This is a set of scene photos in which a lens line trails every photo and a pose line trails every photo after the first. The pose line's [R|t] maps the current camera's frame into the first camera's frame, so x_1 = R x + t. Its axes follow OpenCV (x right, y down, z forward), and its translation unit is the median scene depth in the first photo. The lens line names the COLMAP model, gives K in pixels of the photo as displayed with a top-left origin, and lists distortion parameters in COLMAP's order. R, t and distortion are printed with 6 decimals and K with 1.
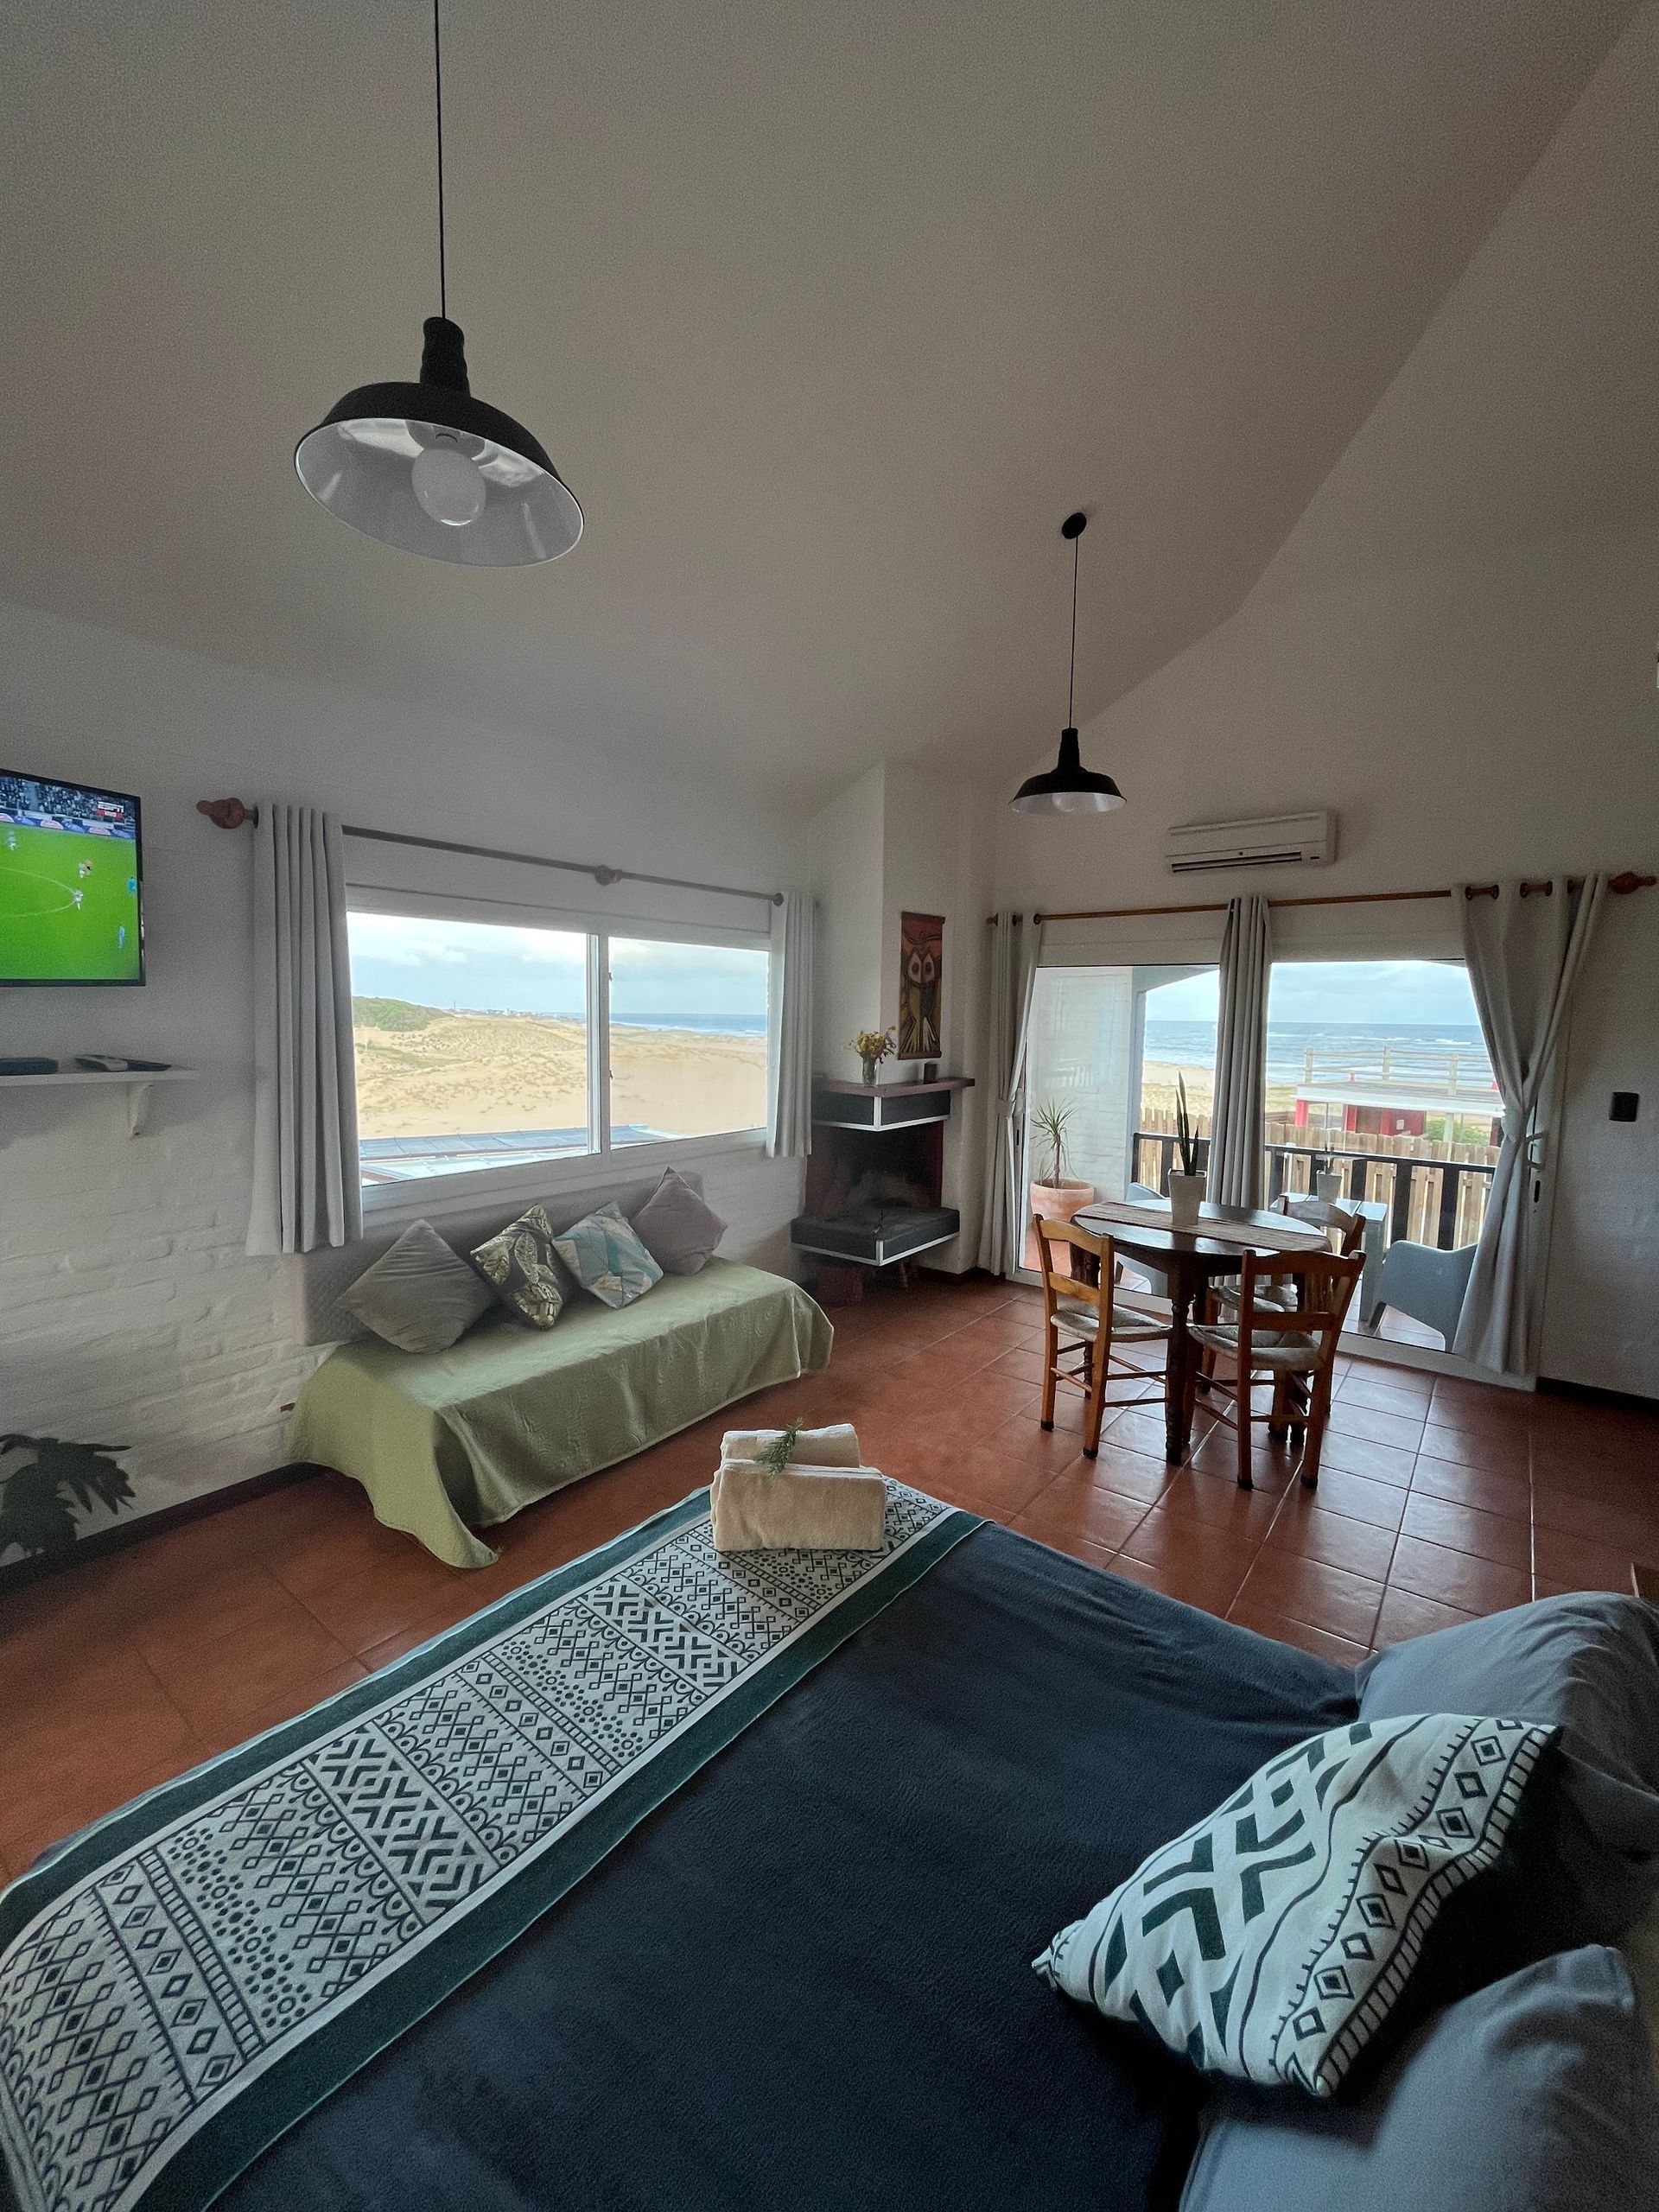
lens RADIAL K [[889.5, 0, 825.4], [0, 889.5, 1094.4], [0, 0, 1]] dist [-0.003831, -0.000068]
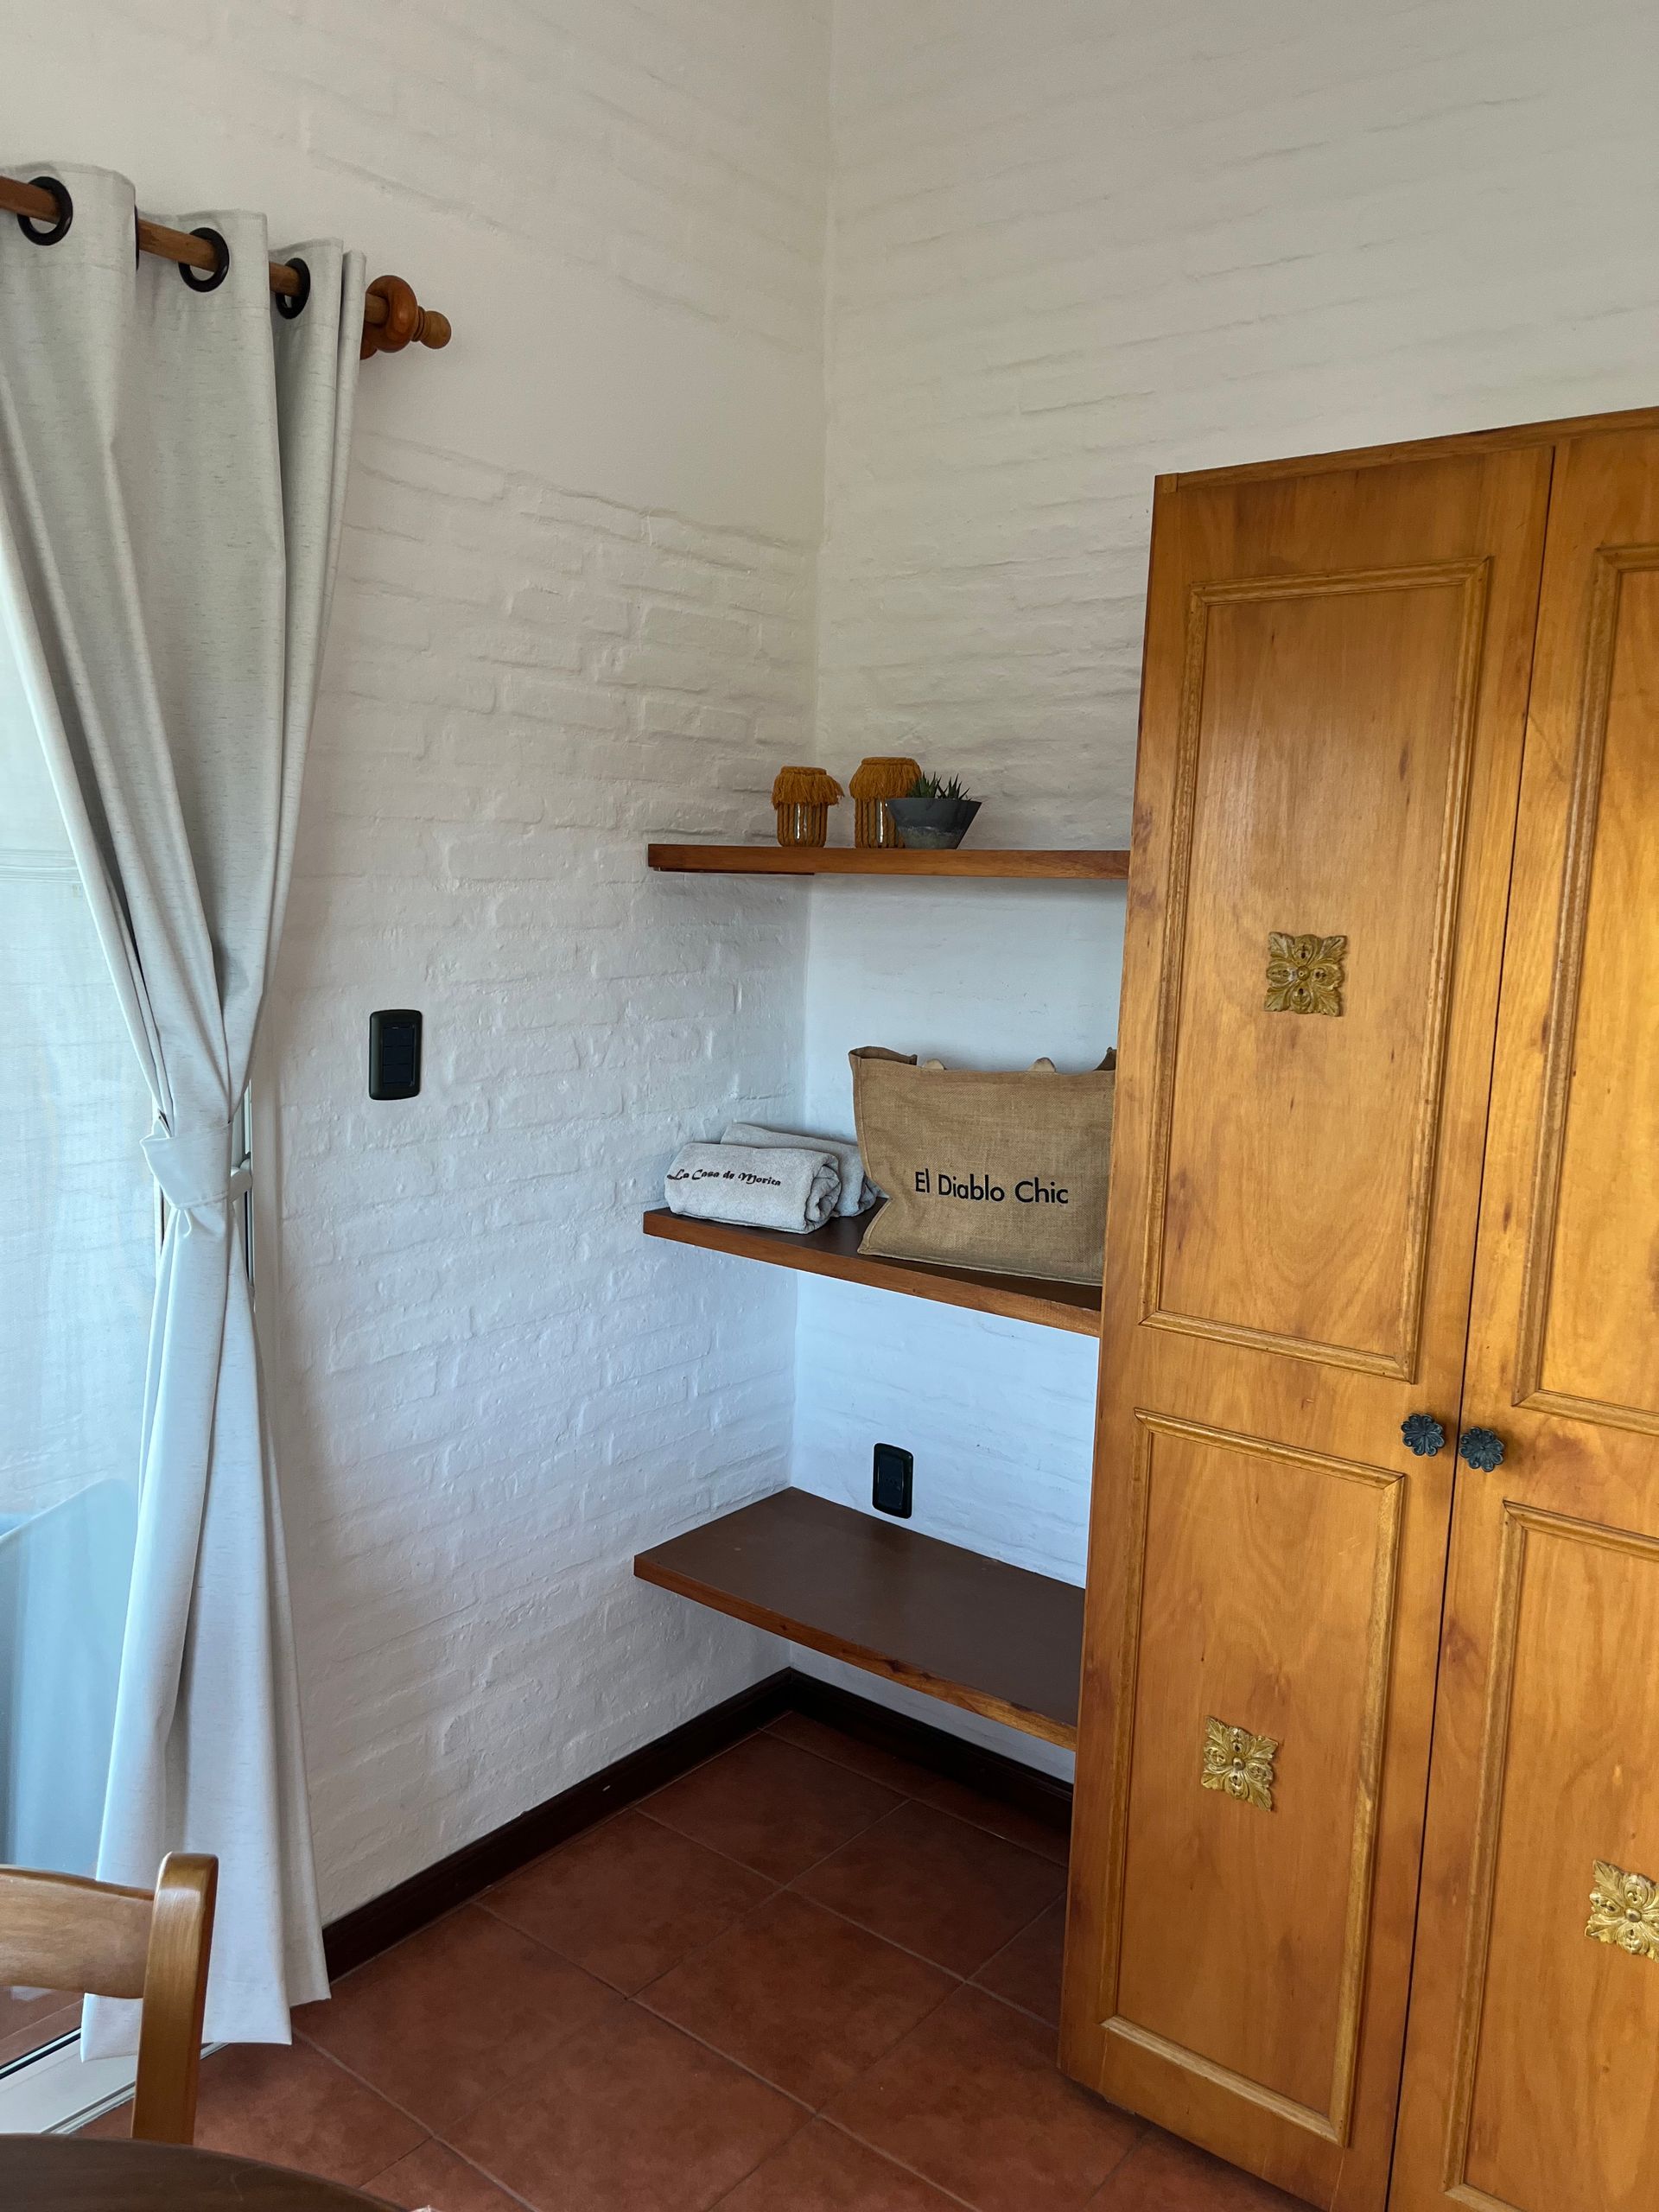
lens RADIAL K [[1688.2, 0, 829.5], [0, 1688.2, 1106.0], [0, 0, 1]] dist [0.069321, -0.103115]
pose [[0.005932, -0.157766, 0.987459, 0.236064], [0.061054, 0.985691, 0.157117, -0.047014], [-0.998117, 0.059357, 0.015480, 0.698917]]
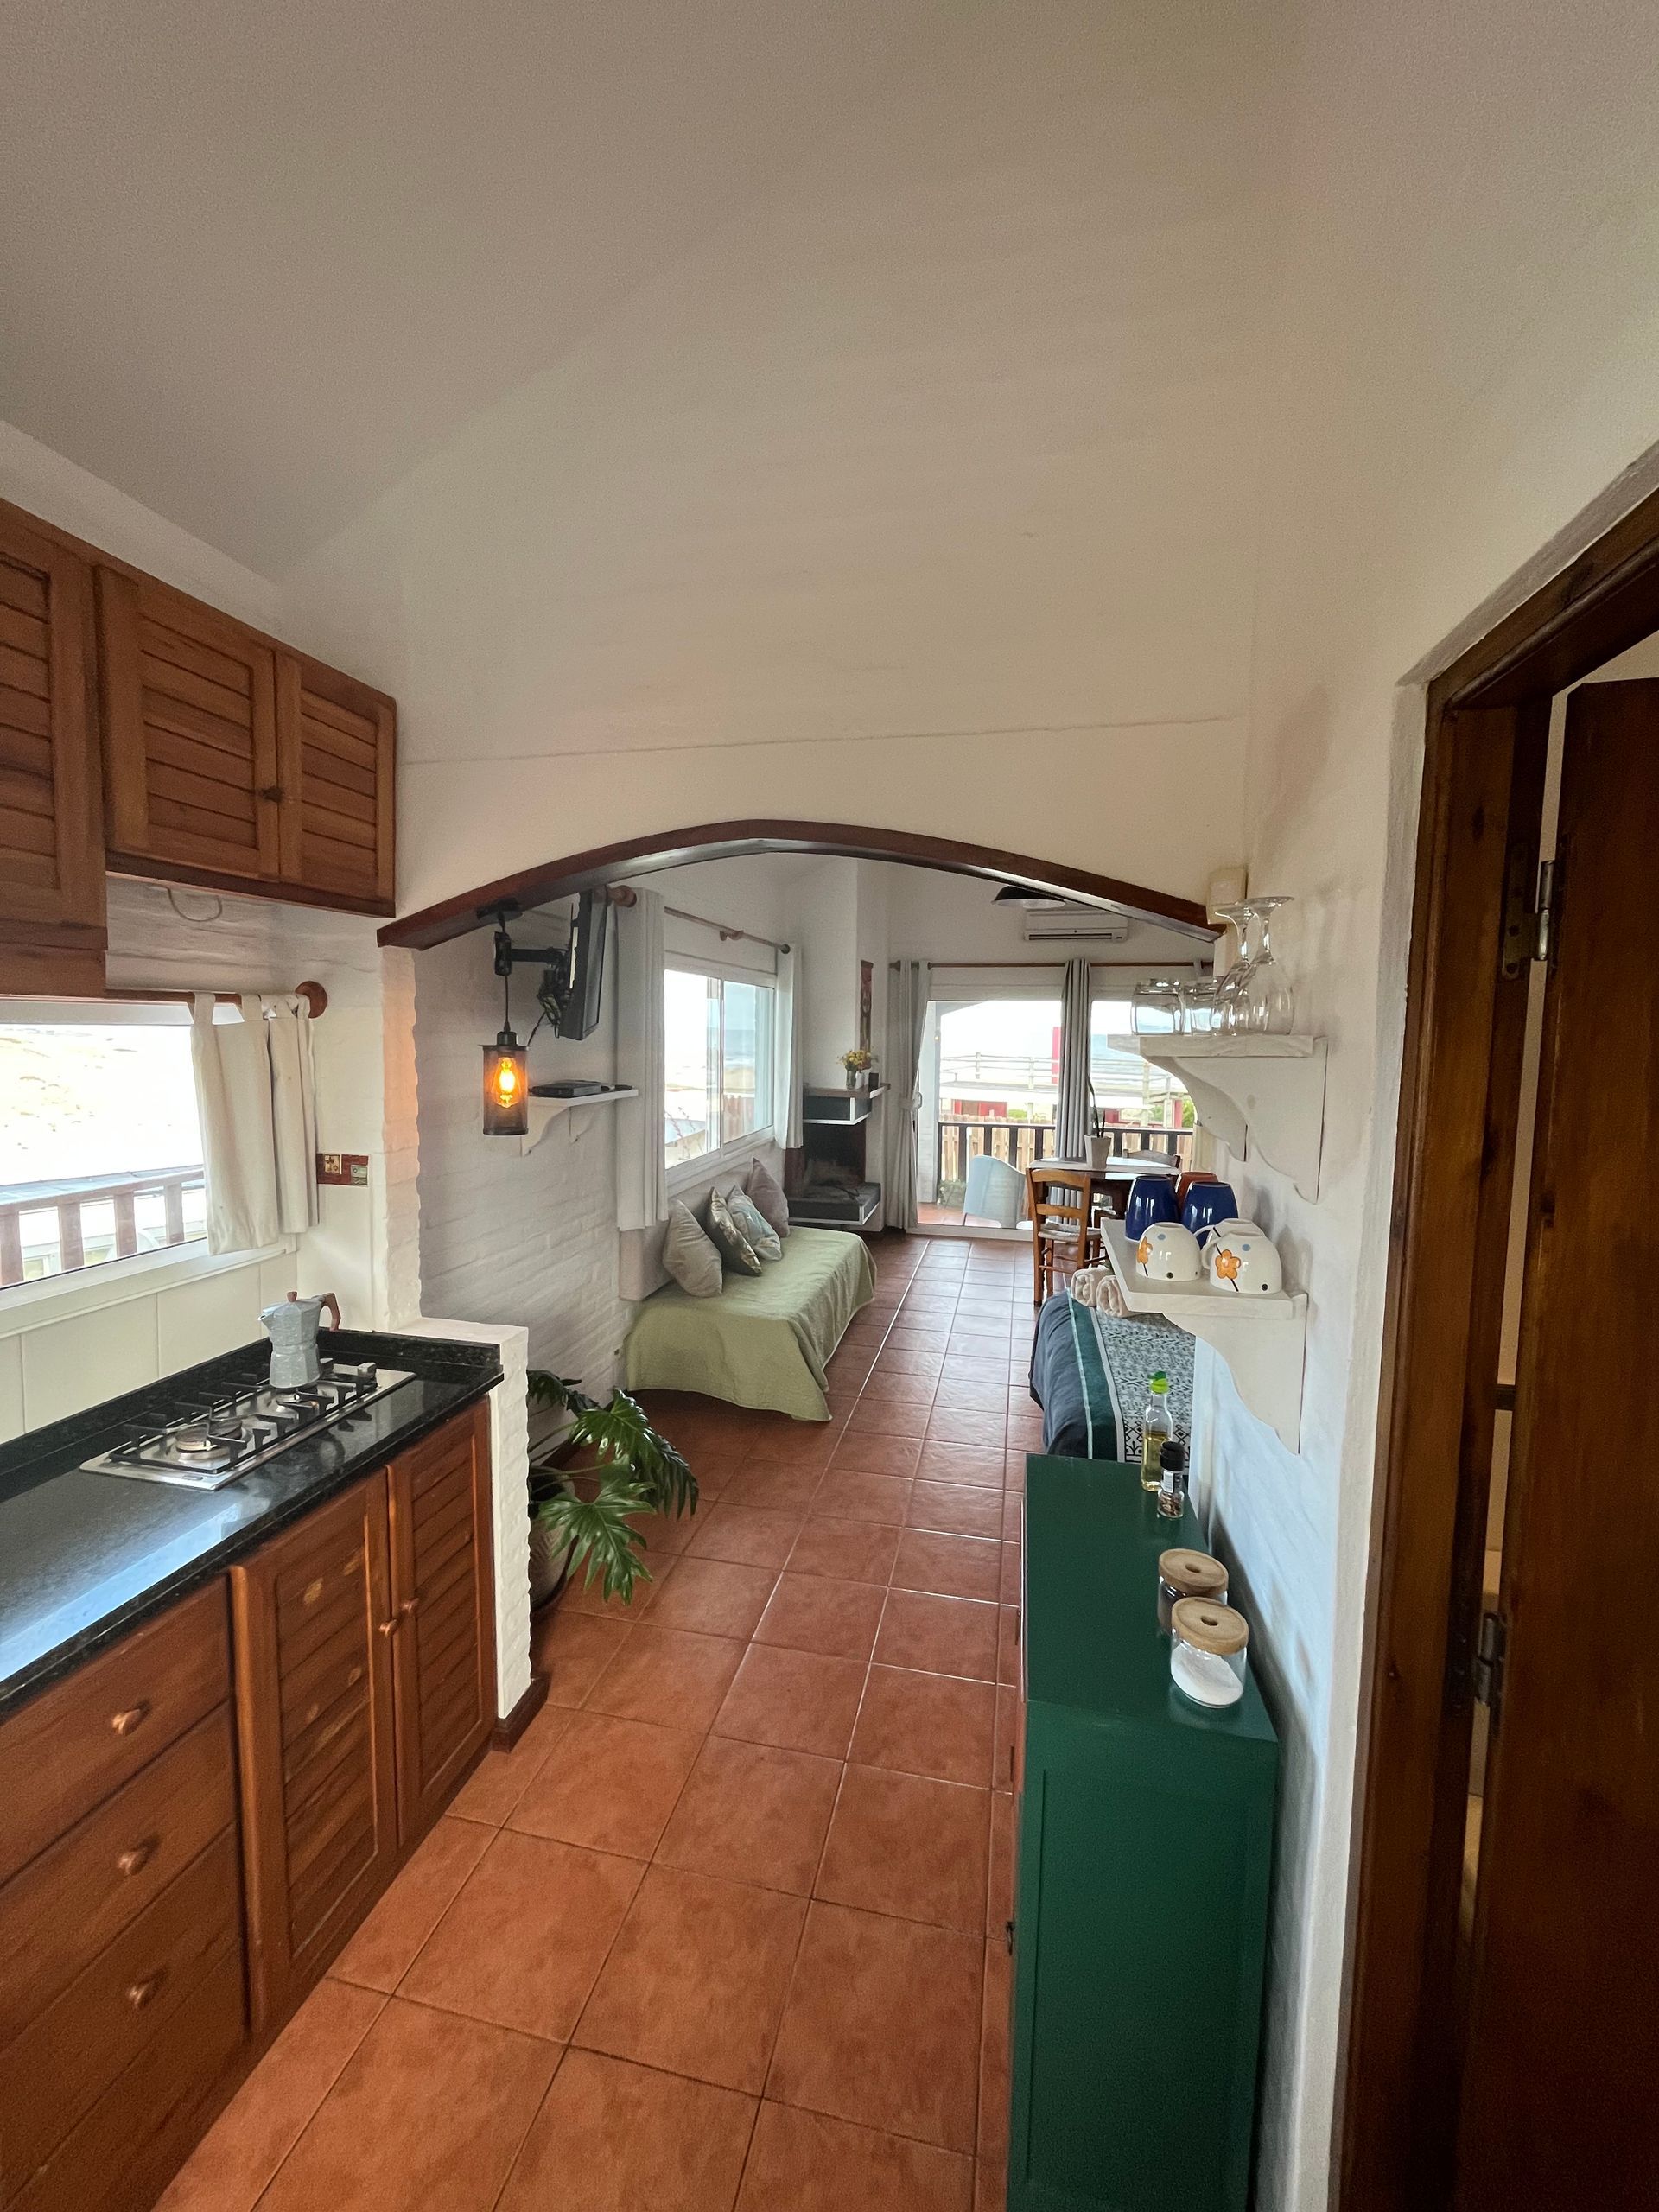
lens RADIAL K [[889.5, 0, 825.4], [0, 889.5, 1094.4], [0, 0, 1]] dist [-0.003831, -0.000068]
pose [[0.901720, -0.034182, 0.430968, -0.591809], [0.038593, 0.999254, -0.001492, -0.002883], [-0.430596, 0.017977, 0.902366, -0.196509]]
